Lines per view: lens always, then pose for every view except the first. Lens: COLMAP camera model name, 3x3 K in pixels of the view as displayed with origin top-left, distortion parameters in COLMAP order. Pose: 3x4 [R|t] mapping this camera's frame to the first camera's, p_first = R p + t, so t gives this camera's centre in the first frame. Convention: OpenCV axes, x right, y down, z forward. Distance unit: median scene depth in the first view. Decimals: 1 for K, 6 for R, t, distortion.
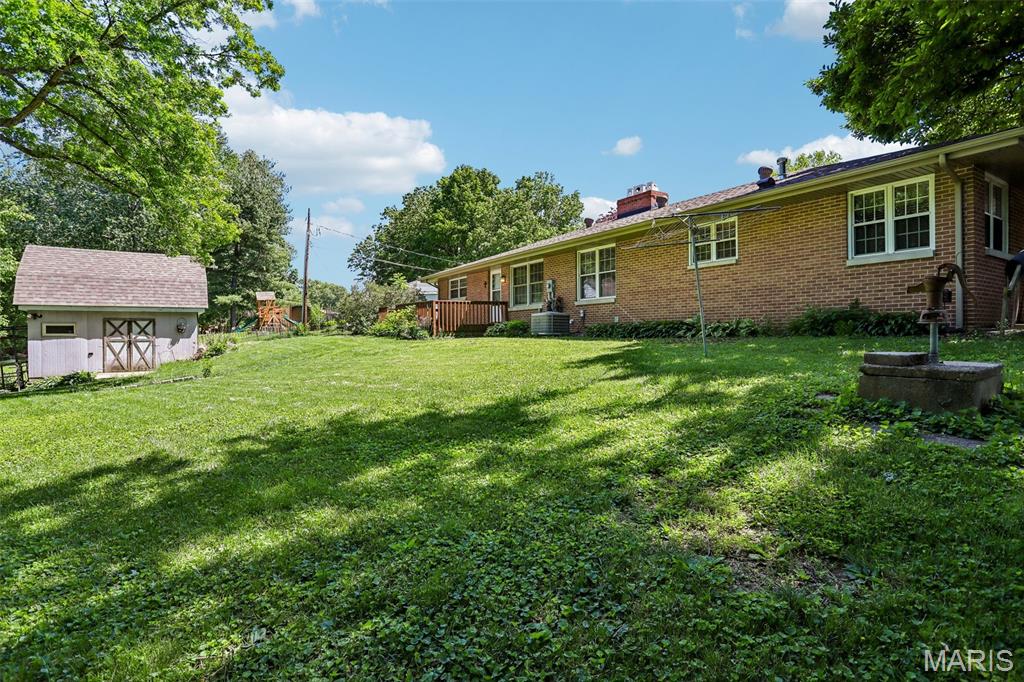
lens RADIAL K [[516.8, 0, 505.9], [0, 516.8, 340.9], [0, 0, 1]] dist [-0.085488, 0.045931]
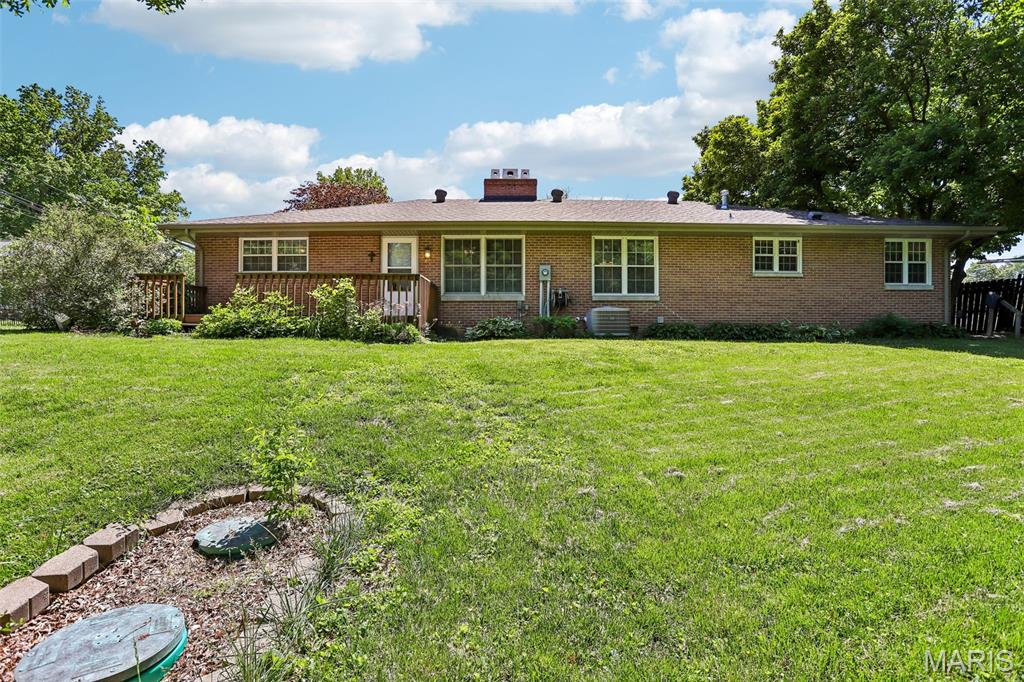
lens RADIAL K [[516.8, 0, 505.9], [0, 516.8, 340.9], [0, 0, 1]] dist [-0.085488, 0.045931]
pose [[0.526717, 0.003748, 0.850032, -0.735361], [0.003554, 0.999972, -0.006611, 0.001349], [-0.850033, 0.006503, 0.526689, 0.782796]]
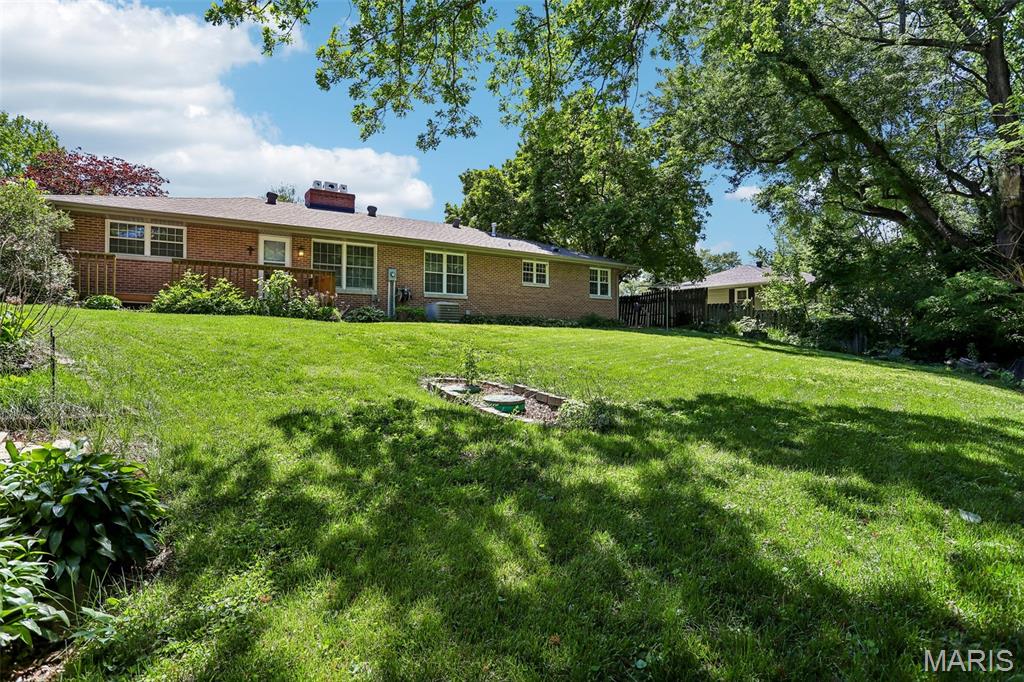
lens RADIAL K [[516.8, 0, 505.9], [0, 516.8, 340.9], [0, 0, 1]] dist [-0.085488, 0.045931]
pose [[-0.023328, 0.004689, 0.999717, -1.158399], [0.005952, 0.999972, -0.004551, 0.040063], [-0.999710, 0.005844, -0.023355, 0.971030]]
